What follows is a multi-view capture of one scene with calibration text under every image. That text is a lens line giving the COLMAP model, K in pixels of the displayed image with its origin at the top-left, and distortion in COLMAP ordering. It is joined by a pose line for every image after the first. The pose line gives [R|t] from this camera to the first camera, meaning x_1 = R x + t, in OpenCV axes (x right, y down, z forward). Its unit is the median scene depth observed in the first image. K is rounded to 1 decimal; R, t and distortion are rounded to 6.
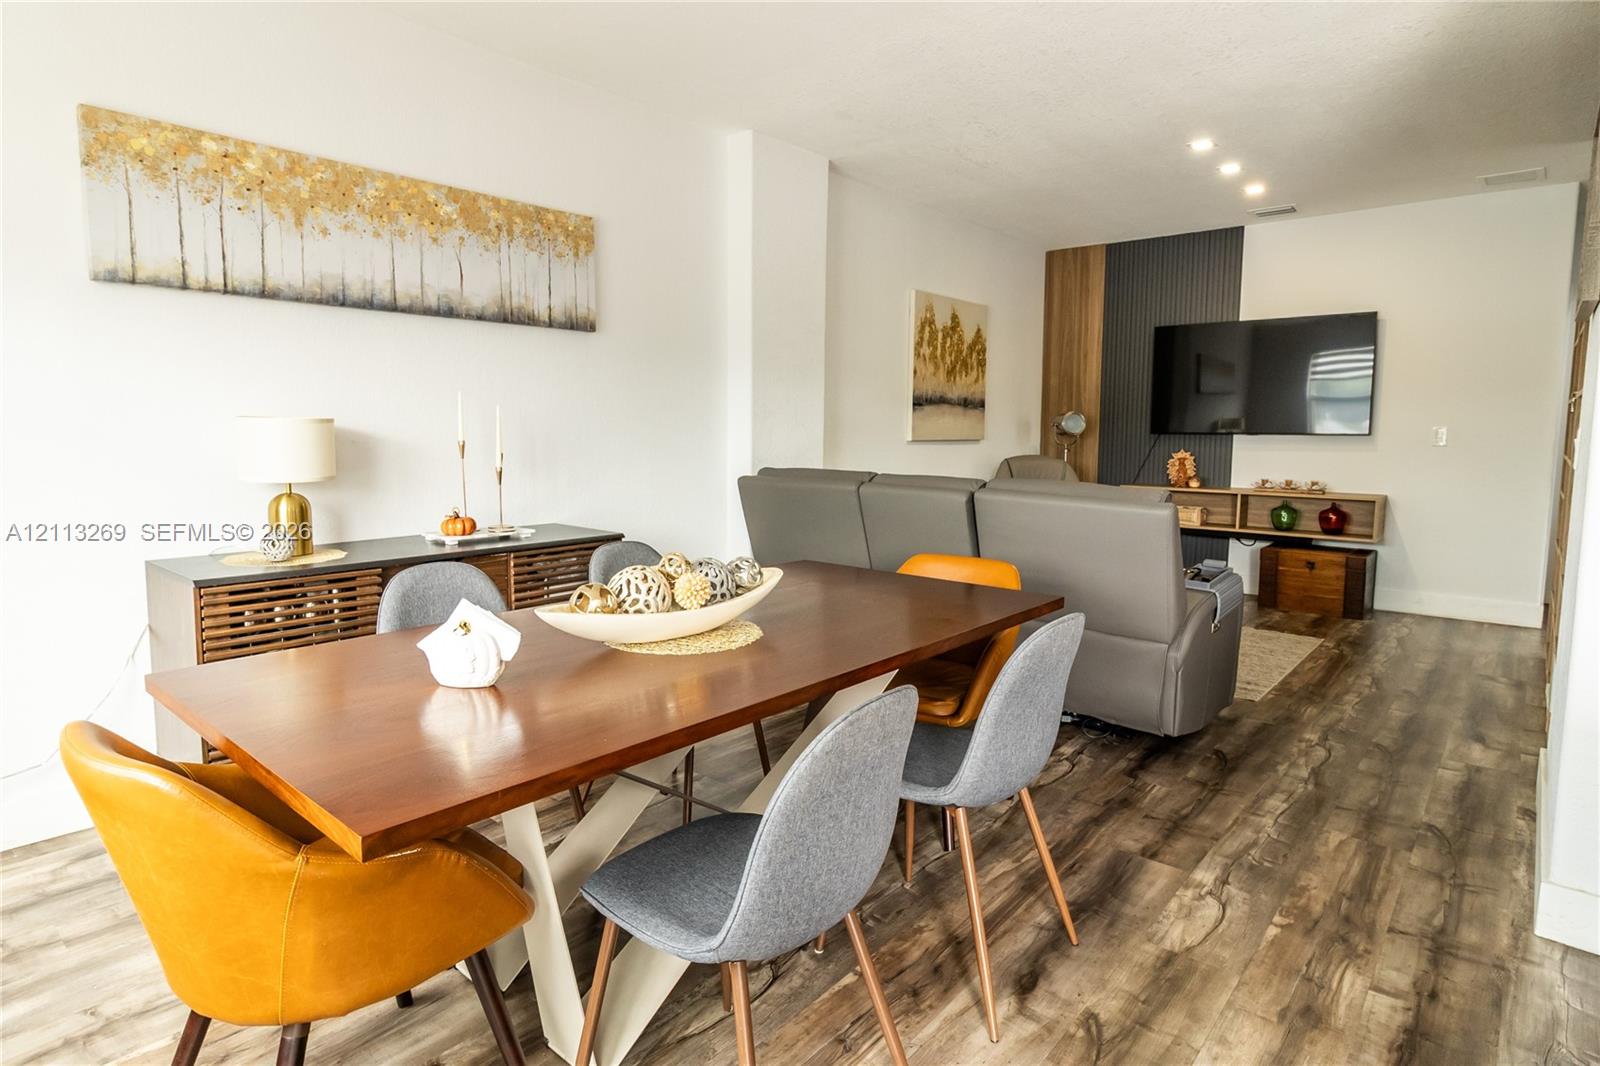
lens RADIAL K [[865.5, 0, 797.0], [0, 865.5, 510.8], [0, 0, 1]] dist [-0.002047, -0.001023]
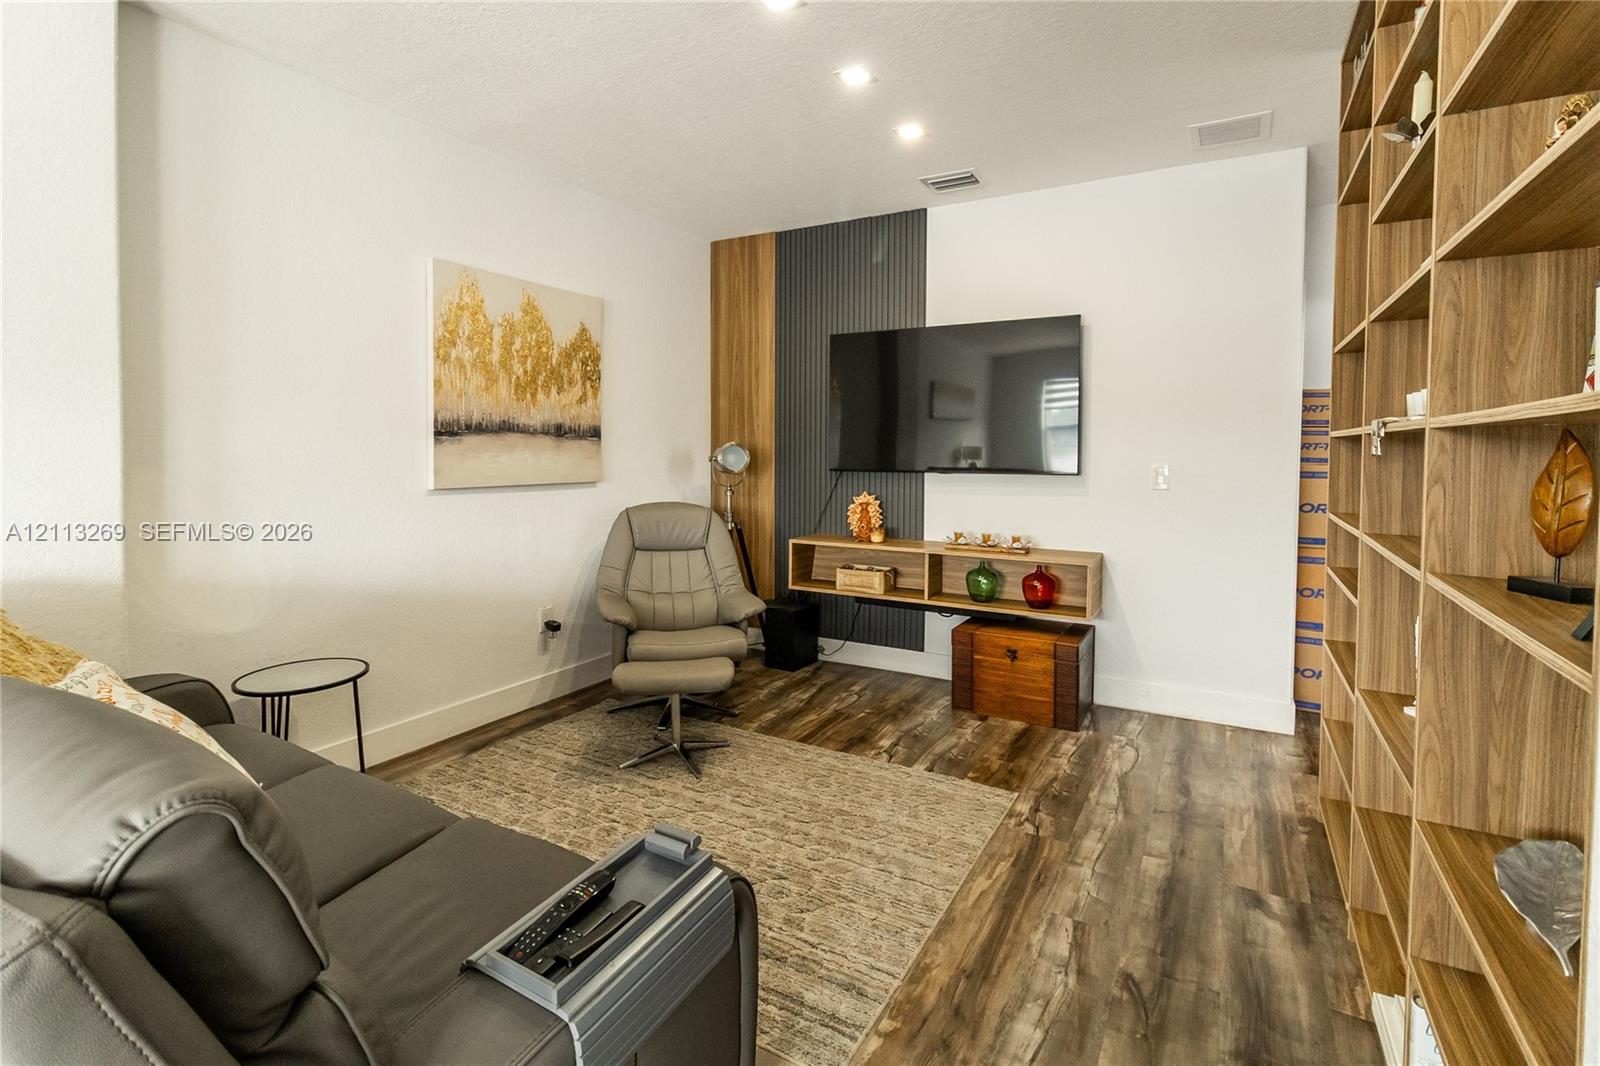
lens RADIAL K [[745.9, 0, 810.1], [0, 745.9, 475.5], [0, 0, 1]] dist [-0.002116, -0.000074]
pose [[0.980533, -0.008712, 0.196161, 0.281338], [0.020163, 0.998202, -0.056450, -0.051367], [-0.195316, 0.059307, 0.978945, 0.376555]]
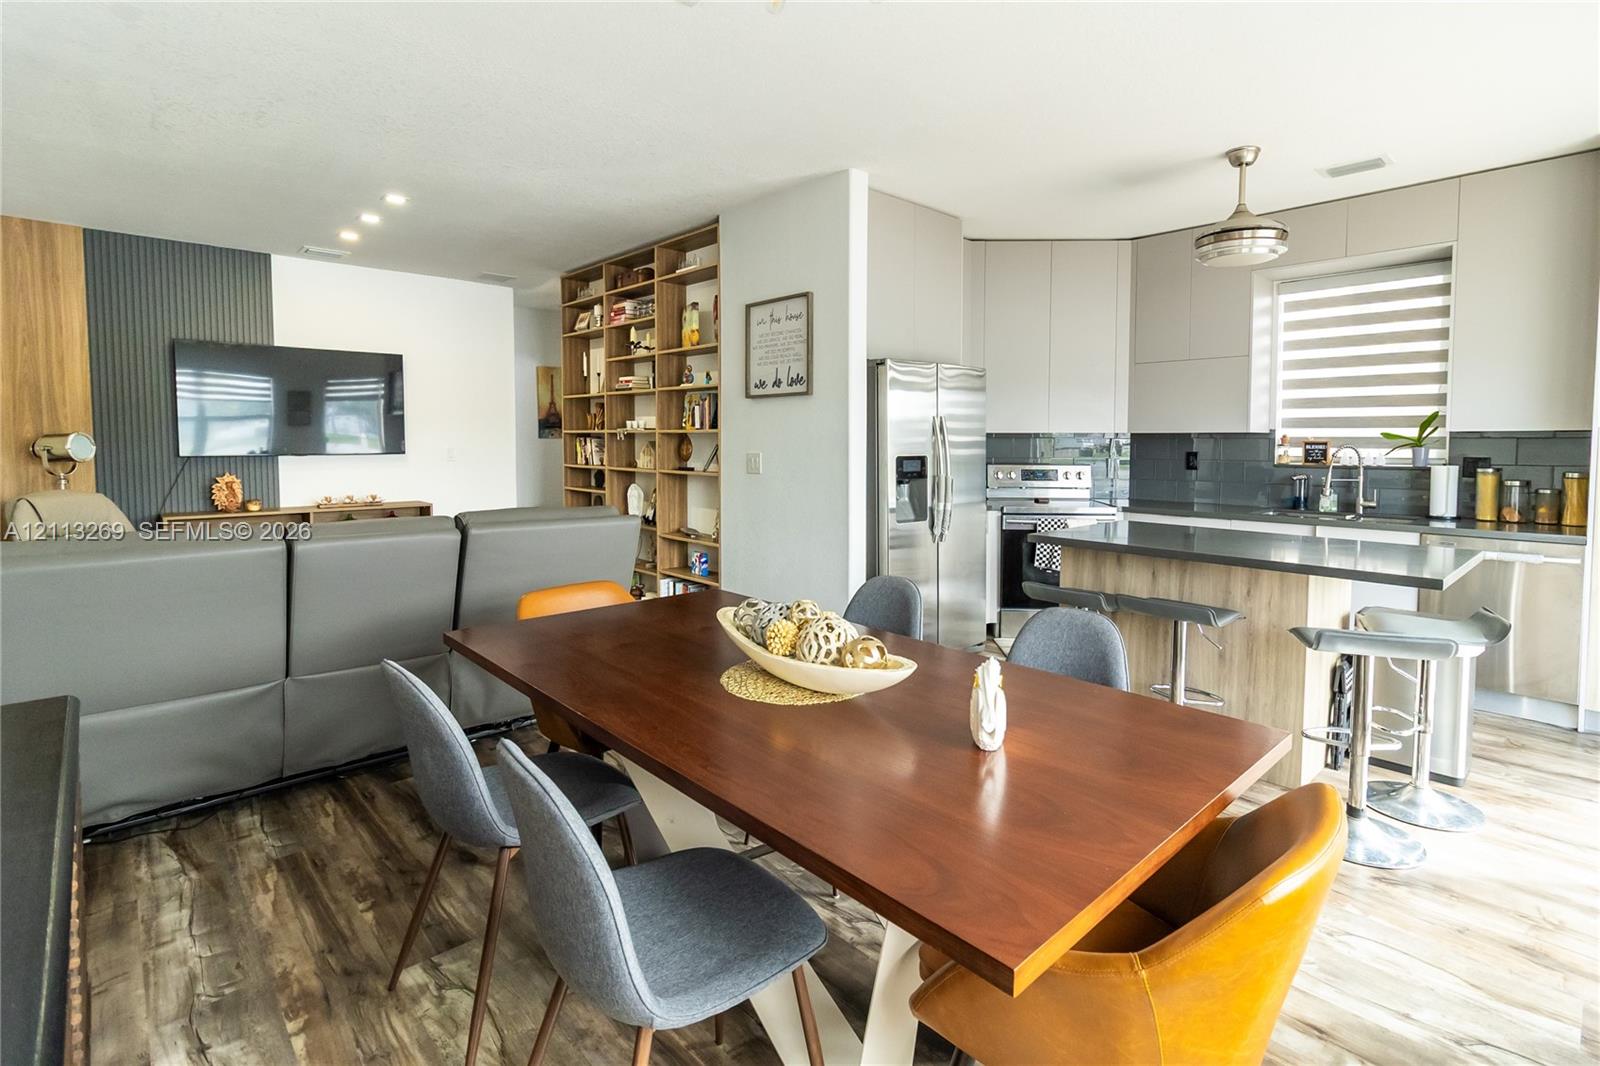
lens RADIAL K [[770.7, 0, 829.7], [0, 770.7, 482.2], [0, 0, 1]] dist [-0.000578, -0.000332]
pose [[0.097534, -0.061173, 0.993350, -0.345533], [0.092865, 0.994314, 0.052114, -0.045879], [-0.990890, 0.087165, 0.102660, 0.276707]]
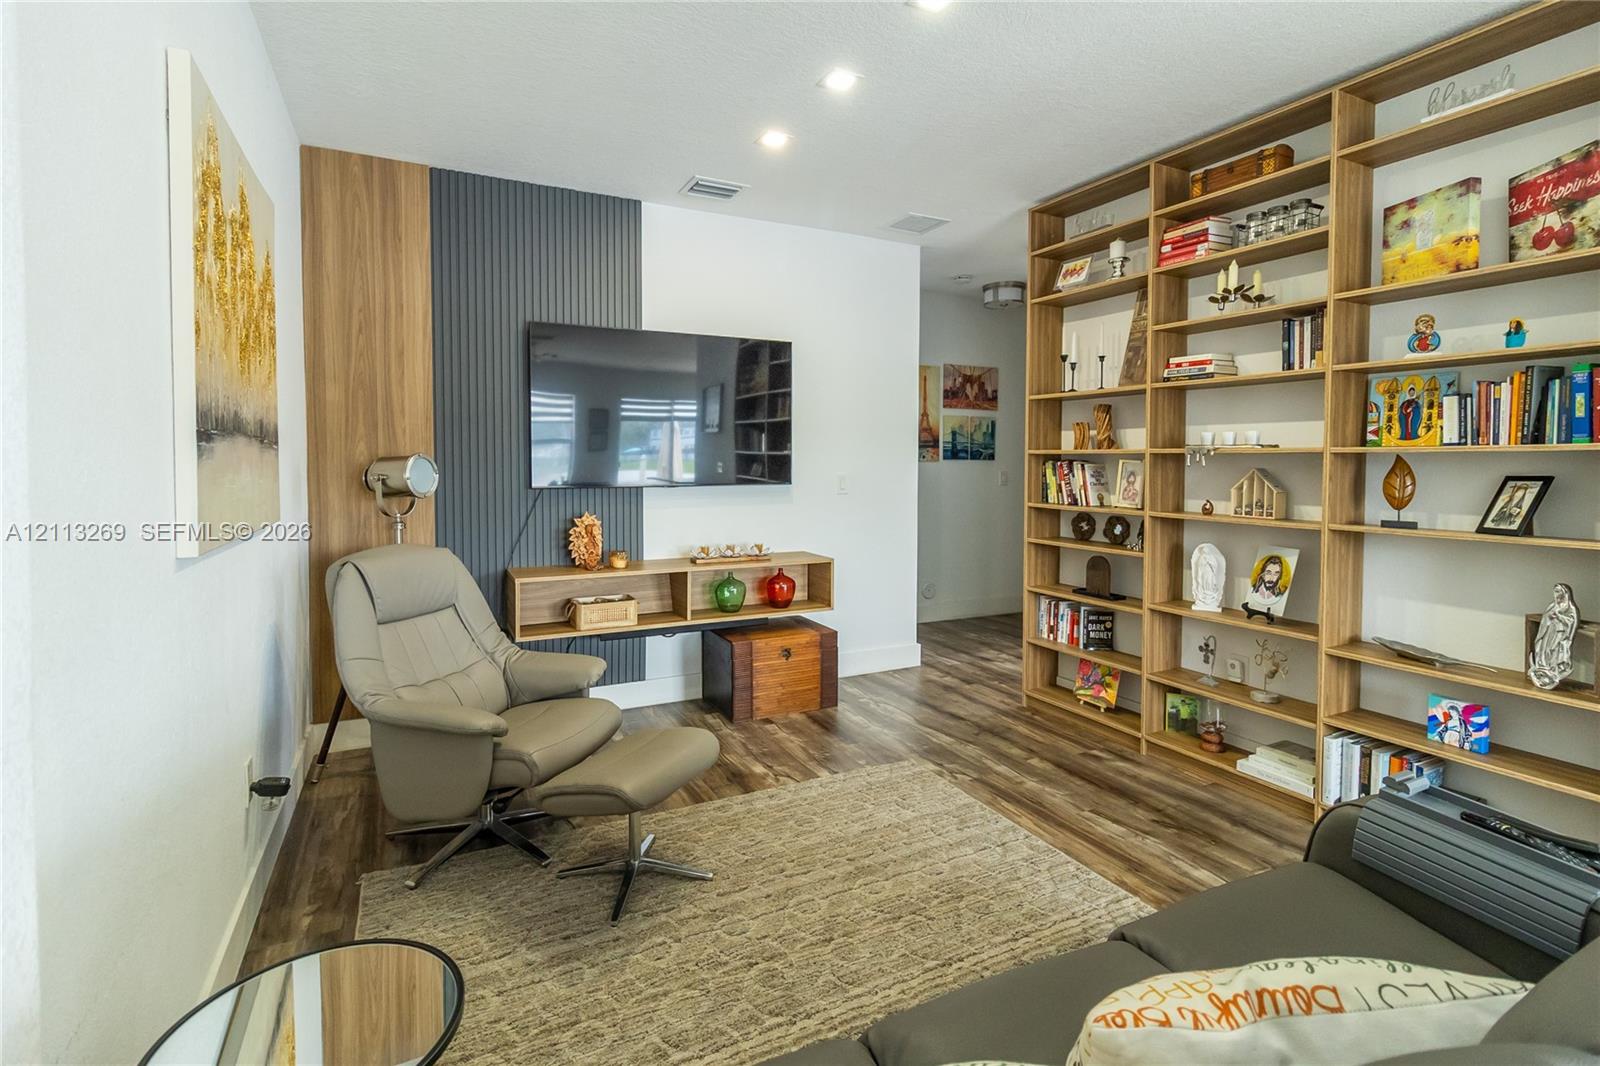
lens RADIAL K [[750.2, 0, 784.7], [0, 750.2, 487.6], [0, 0, 1]] dist [0.001978, -0.000148]
pose [[0.387640, -0.039559, 0.920962, -0.025441], [0.087875, 0.996115, 0.005800, -0.083692], [-0.917613, 0.078681, 0.389610, 0.670944]]
